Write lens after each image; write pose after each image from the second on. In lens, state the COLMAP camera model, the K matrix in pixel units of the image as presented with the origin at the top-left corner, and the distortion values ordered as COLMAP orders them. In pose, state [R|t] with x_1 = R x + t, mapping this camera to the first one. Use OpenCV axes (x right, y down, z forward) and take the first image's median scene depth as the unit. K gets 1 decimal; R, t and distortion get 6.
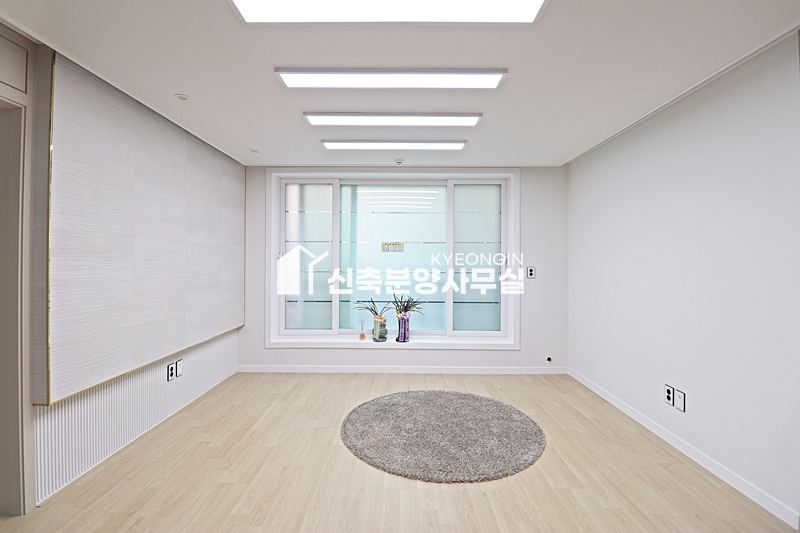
lens RADIAL K [[367.4, 0, 398.5], [0, 367.4, 258.4], [0, 0, 1]] dist [0.002313, -0.014858]
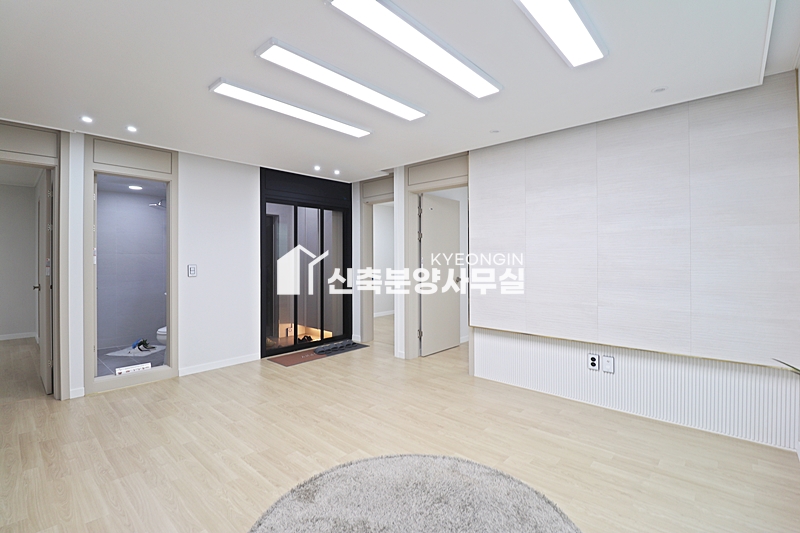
lens RADIAL K [[367.4, 0, 398.5], [0, 367.4, 258.4], [0, 0, 1]] dist [0.002313, -0.014858]
pose [[-0.667422, -0.001425, -0.744678, 0.418487], [0.005002, 0.999967, -0.006397, 0.020642], [0.744663, -0.007994, -0.667393, 1.058582]]
